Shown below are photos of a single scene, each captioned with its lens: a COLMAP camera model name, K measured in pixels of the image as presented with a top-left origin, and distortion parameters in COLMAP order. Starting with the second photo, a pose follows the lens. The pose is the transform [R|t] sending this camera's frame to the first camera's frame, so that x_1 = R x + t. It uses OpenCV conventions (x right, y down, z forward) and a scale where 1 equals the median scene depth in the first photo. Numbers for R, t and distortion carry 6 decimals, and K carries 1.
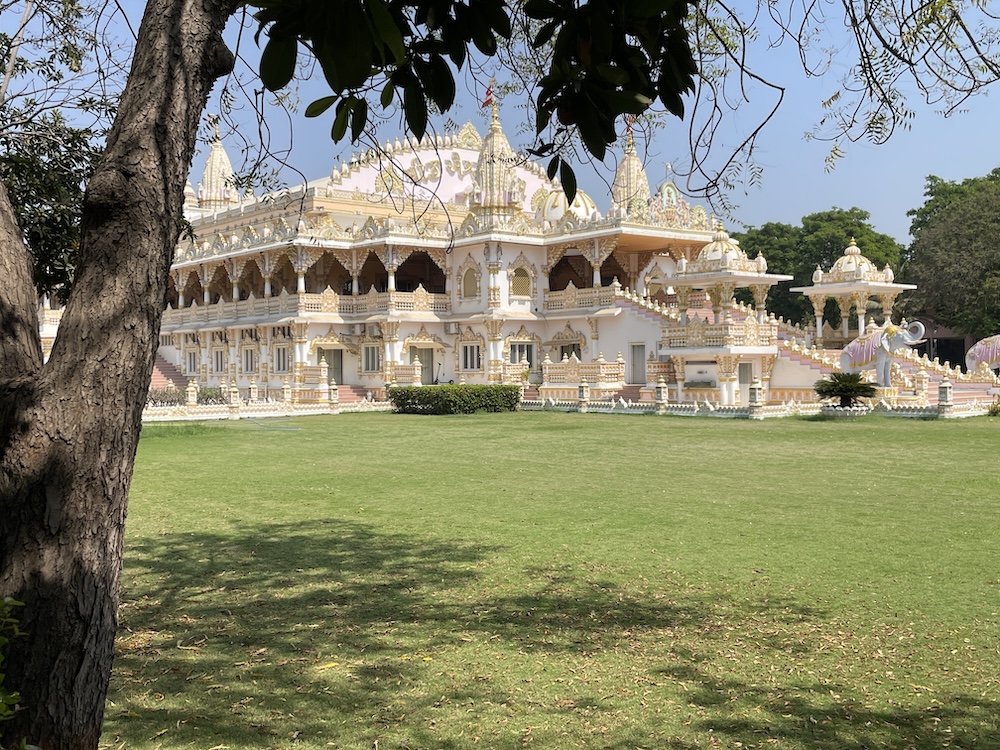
lens RADIAL K [[1020.4, 0, 500.0], [0, 1020.4, 375.0], [0, 0, 1]] dist [0.107083, -0.005343]
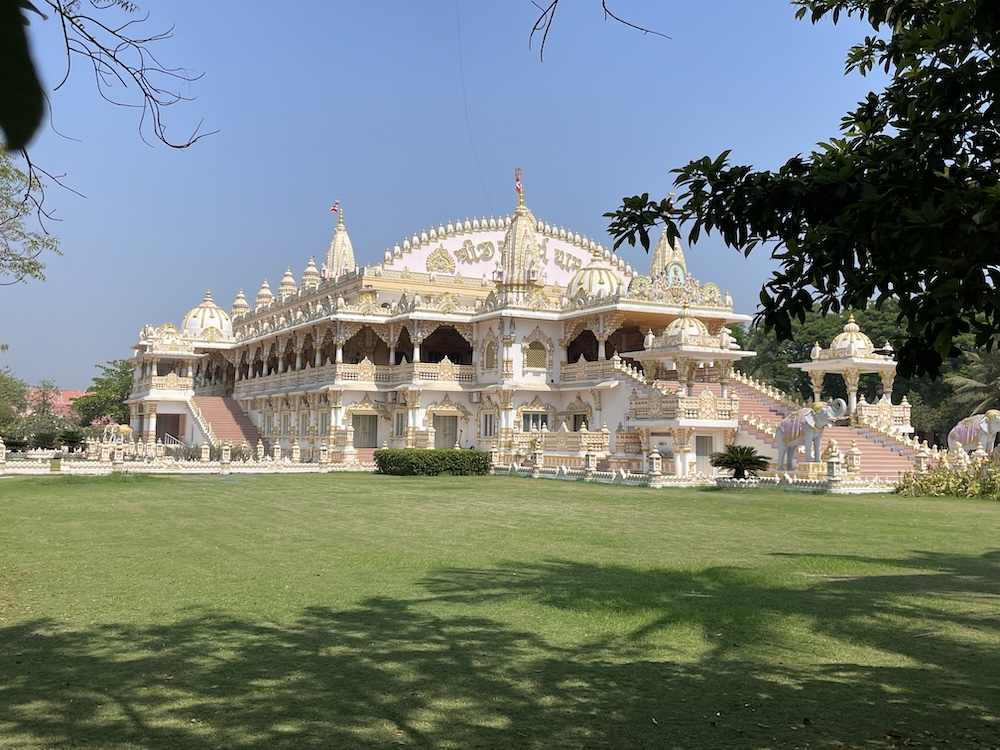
lens RADIAL K [[1020.4, 0, 500.0], [0, 1020.4, 375.0], [0, 0, 1]] dist [0.107083, -0.005343]
pose [[0.980668, 0.013742, -0.195196, 0.191901], [-0.027415, 0.997341, -0.067520, 0.002116], [0.193749, 0.071566, 0.978437, -0.038346]]
